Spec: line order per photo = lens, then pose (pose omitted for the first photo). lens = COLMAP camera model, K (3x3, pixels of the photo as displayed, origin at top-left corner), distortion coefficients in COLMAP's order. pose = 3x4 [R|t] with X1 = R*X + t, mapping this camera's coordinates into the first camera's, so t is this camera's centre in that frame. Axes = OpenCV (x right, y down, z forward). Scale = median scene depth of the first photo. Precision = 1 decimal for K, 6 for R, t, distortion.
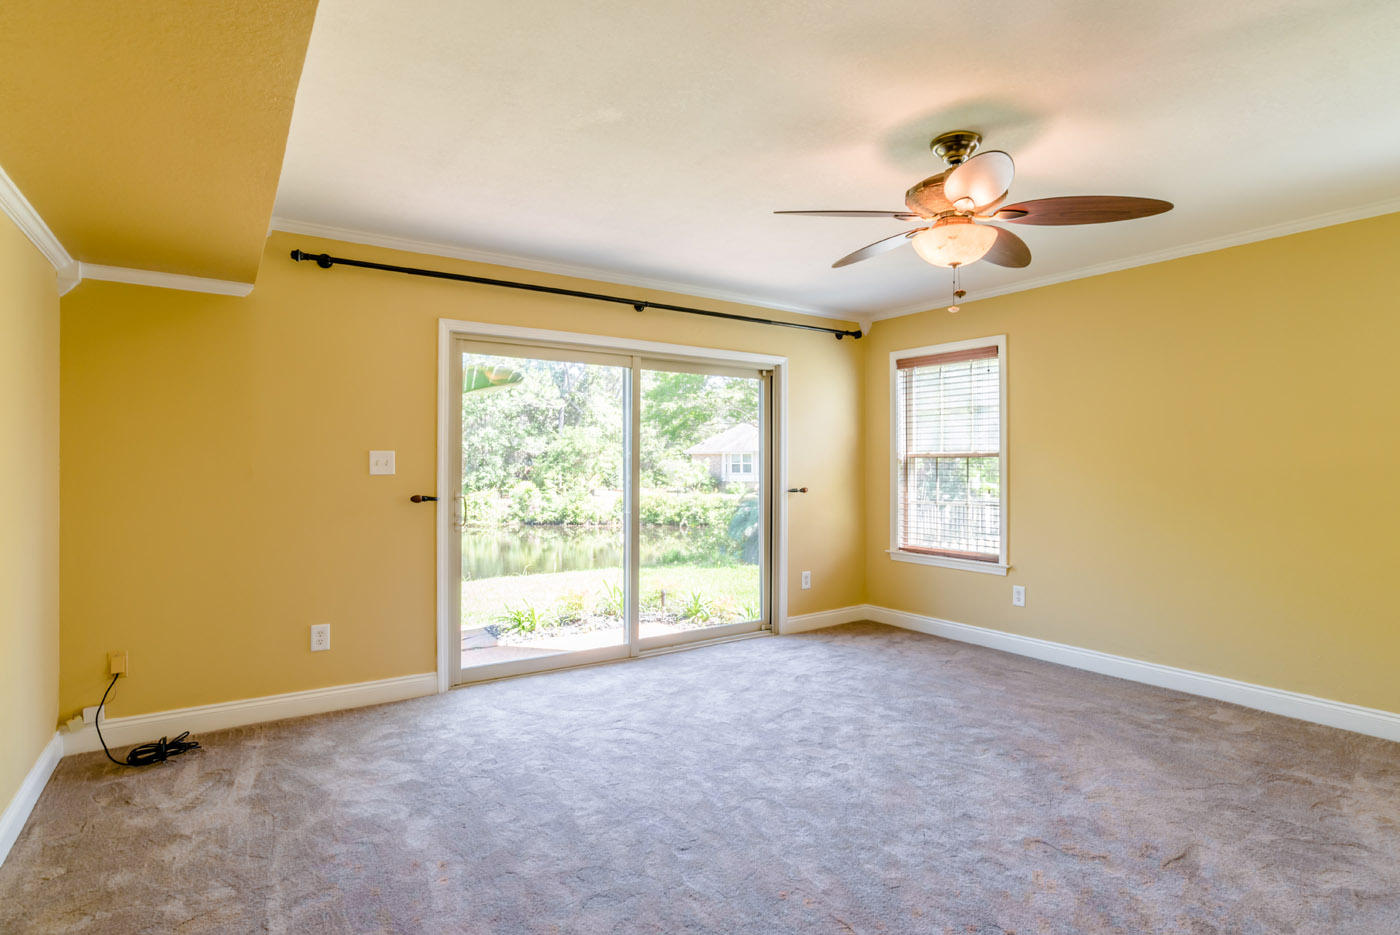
lens RADIAL K [[716.1, 0, 699.7], [0, 716.1, 462.7], [0, 0, 1]] dist [-0.057772, 0.025257]
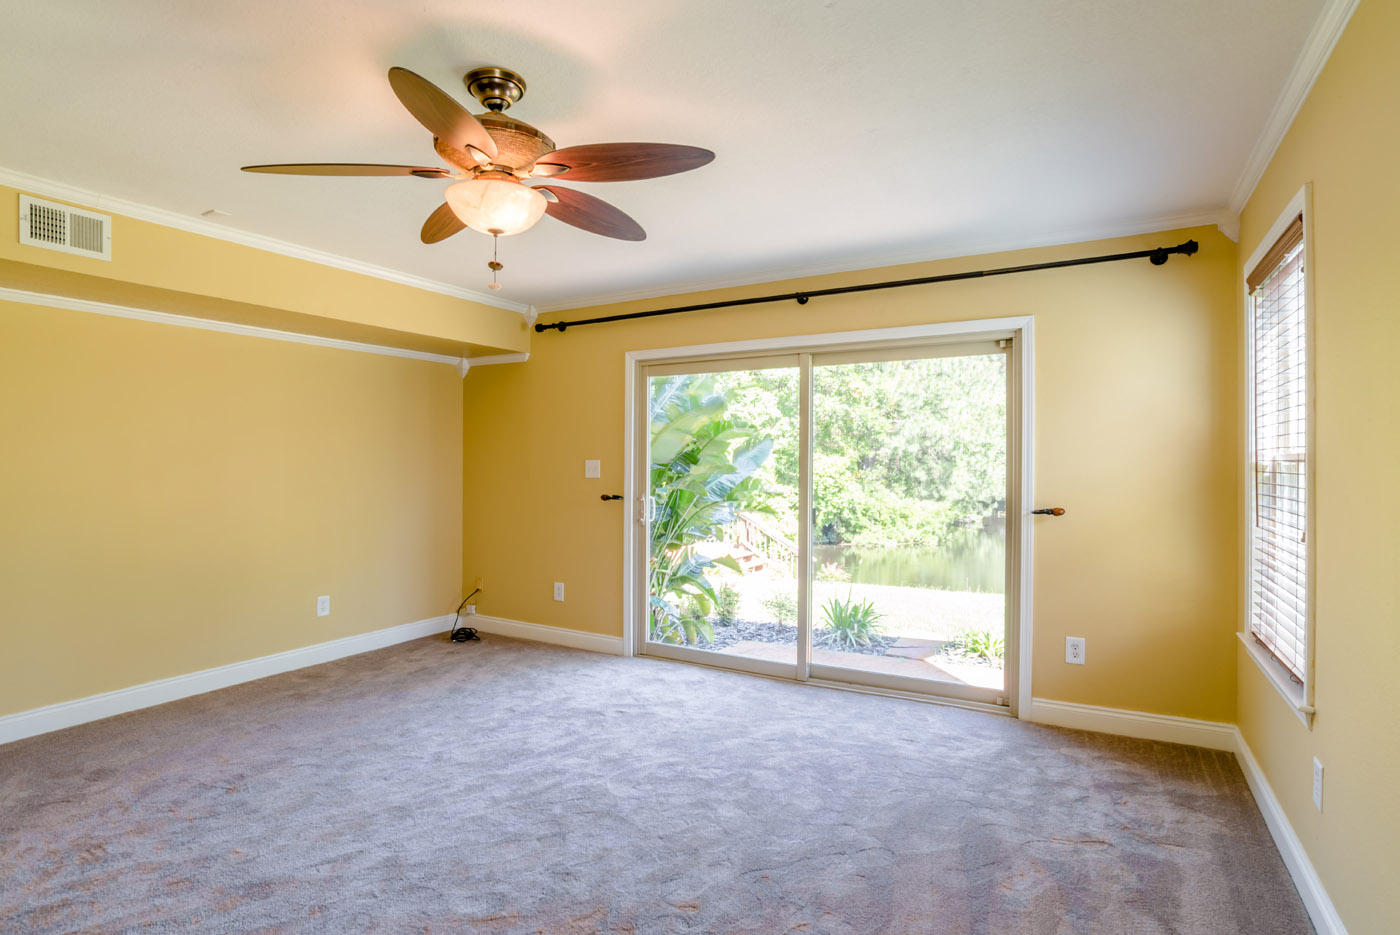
lens RADIAL K [[716.1, 0, 699.7], [0, 716.1, 462.7], [0, 0, 1]] dist [-0.057772, 0.025257]
pose [[0.430854, -0.004303, -0.902411, 0.781276], [0.000251, 0.999989, -0.004648, -0.005023], [0.902422, 0.001776, 0.430850, 0.559553]]
